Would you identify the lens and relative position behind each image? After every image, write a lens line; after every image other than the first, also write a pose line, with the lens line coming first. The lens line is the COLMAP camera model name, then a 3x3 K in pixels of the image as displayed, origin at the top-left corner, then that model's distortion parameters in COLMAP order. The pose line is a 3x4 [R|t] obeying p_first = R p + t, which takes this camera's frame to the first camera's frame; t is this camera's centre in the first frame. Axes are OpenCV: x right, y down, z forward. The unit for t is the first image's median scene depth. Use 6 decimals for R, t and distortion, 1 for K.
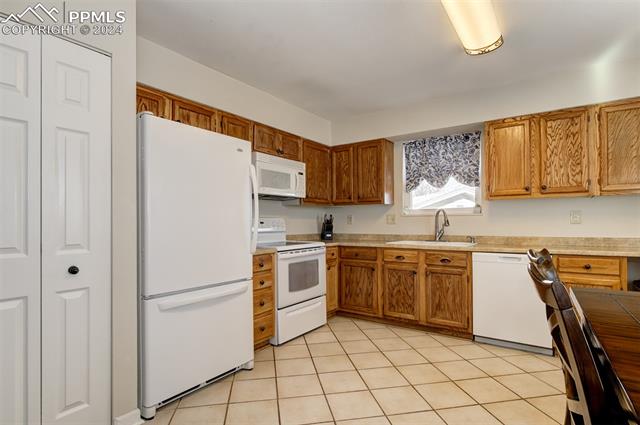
lens RADIAL K [[331.8, 0, 320.7], [0, 331.8, 218.9], [0, 0, 1]] dist [0.000029, -0.002589]
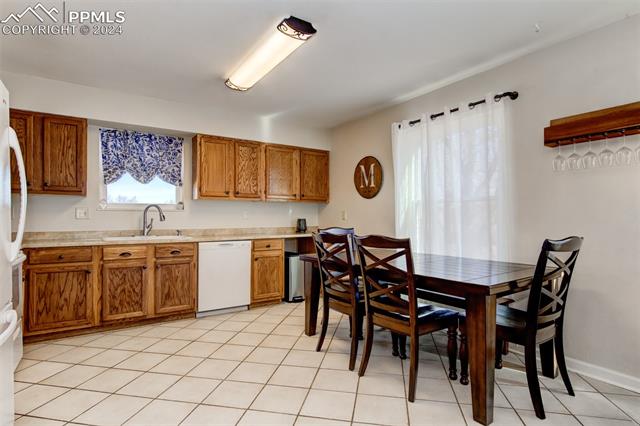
lens RADIAL K [[331.8, 0, 314.0], [0, 331.8, 214.1], [0, 0, 1]] dist [0.000029, -0.002589]
pose [[0.380081, 0.013513, 0.924855, -0.416294], [-0.014024, 0.999863, -0.008846, 0.002730], [-0.924847, -0.009608, 0.380218, 0.142186]]
